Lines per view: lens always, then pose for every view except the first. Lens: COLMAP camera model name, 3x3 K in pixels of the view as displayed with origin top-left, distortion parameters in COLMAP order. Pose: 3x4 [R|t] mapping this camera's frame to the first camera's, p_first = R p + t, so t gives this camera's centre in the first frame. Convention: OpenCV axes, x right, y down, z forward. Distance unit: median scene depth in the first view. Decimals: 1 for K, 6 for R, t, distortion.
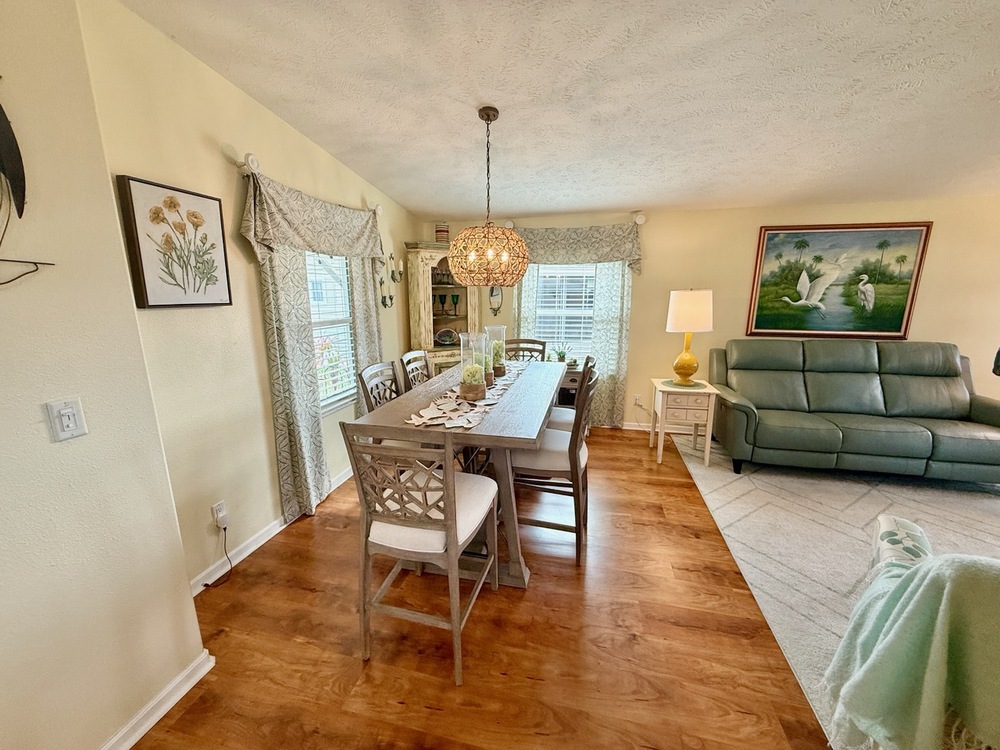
lens RADIAL K [[398.2, 0, 498.3], [0, 398.2, 375.3], [0, 0, 1]] dist [-0.000367, -0.000443]
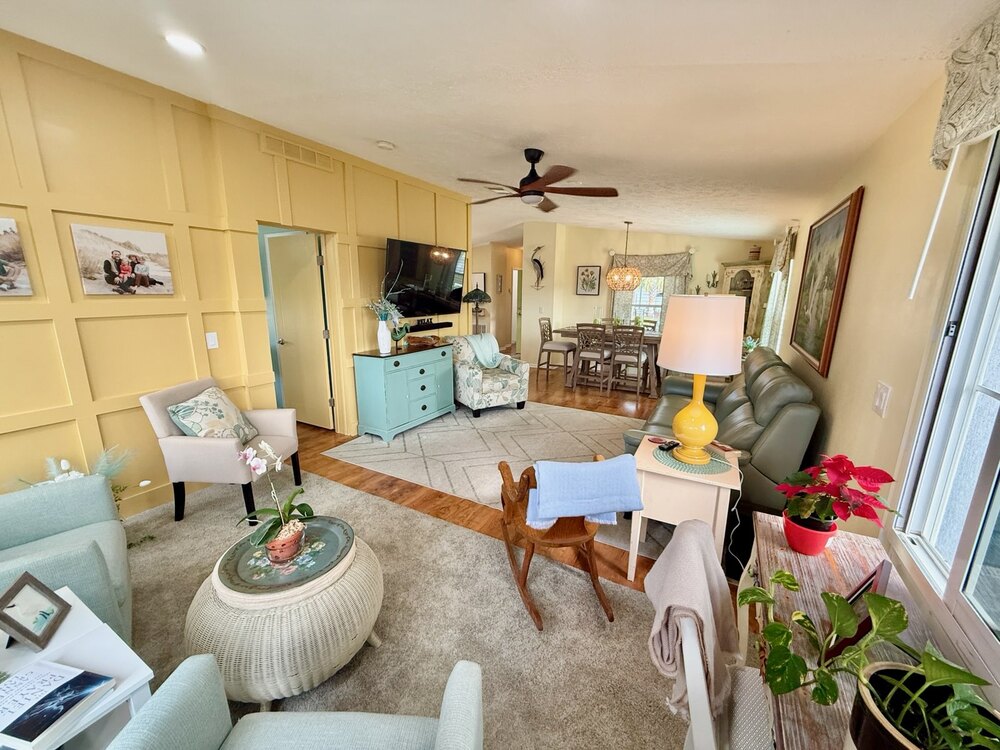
lens RADIAL K [[398.2, 0, 499.2], [0, 398.2, 377.3], [0, 0, 1]] dist [-0.000367, -0.000443]
pose [[-0.278103, 0.206541, -0.938083, 1.767436], [-0.212408, 0.939209, 0.269759, -0.149444], [0.936772, 0.274277, -0.217326, 0.662123]]
